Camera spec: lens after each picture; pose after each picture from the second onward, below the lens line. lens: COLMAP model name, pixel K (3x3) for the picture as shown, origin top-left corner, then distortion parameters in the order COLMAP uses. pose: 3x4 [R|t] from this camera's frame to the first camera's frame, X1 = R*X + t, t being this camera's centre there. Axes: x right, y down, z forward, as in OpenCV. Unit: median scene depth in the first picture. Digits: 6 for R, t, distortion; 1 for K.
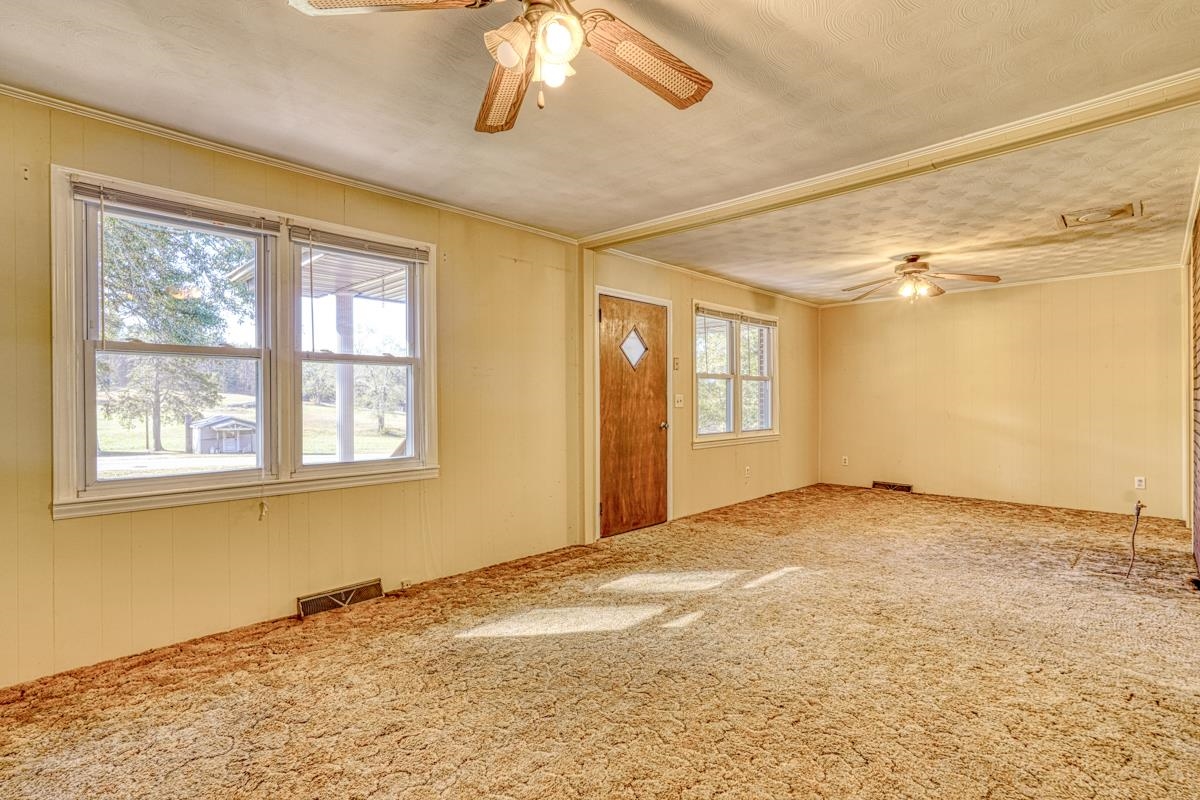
lens RADIAL K [[582.9, 0, 598.1], [0, 582.9, 401.5], [0, 0, 1]] dist [-0.004240, 0.003191]
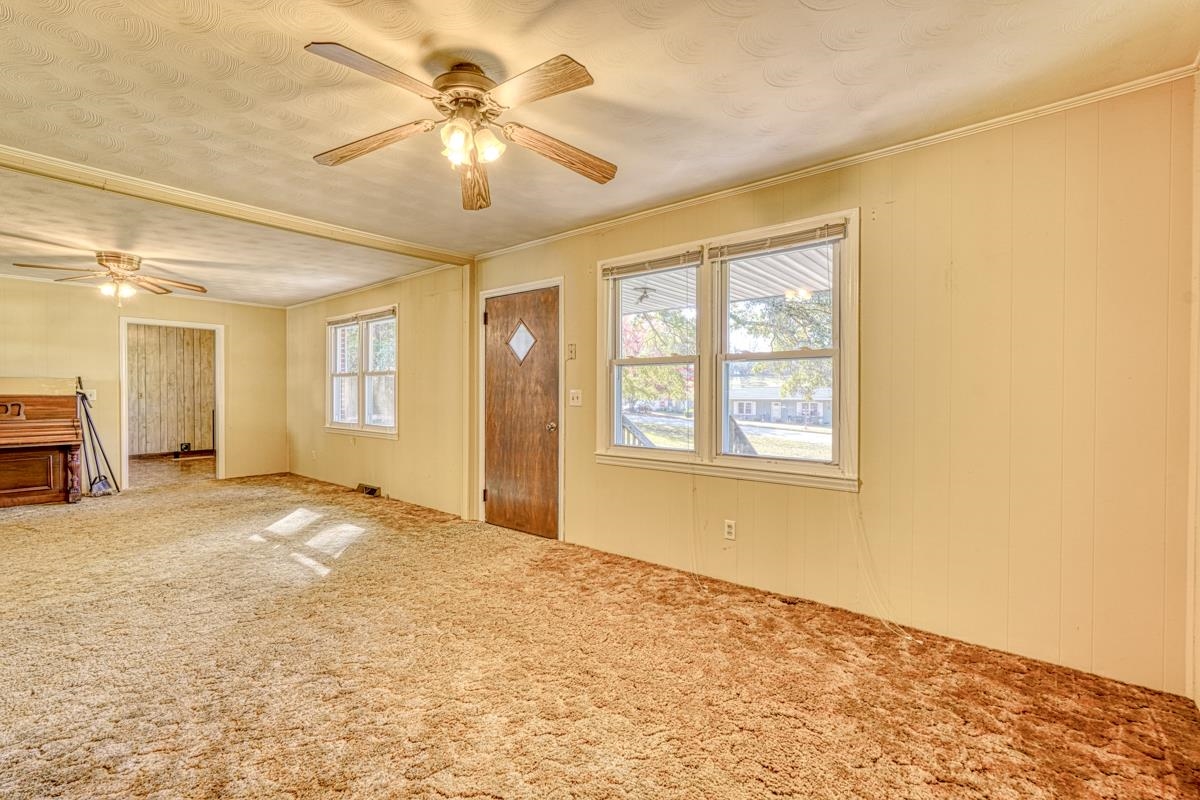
lens RADIAL K [[530.5, 0, 565.3], [0, 530.5, 393.4], [0, 0, 1]] dist [-0.013075, 0.006802]
pose [[0.040464, 0.009768, -0.999133, 0.957280], [-0.000465, 0.999952, 0.009757, -0.015947], [0.999181, 0.000070, 0.040466, 1.062500]]
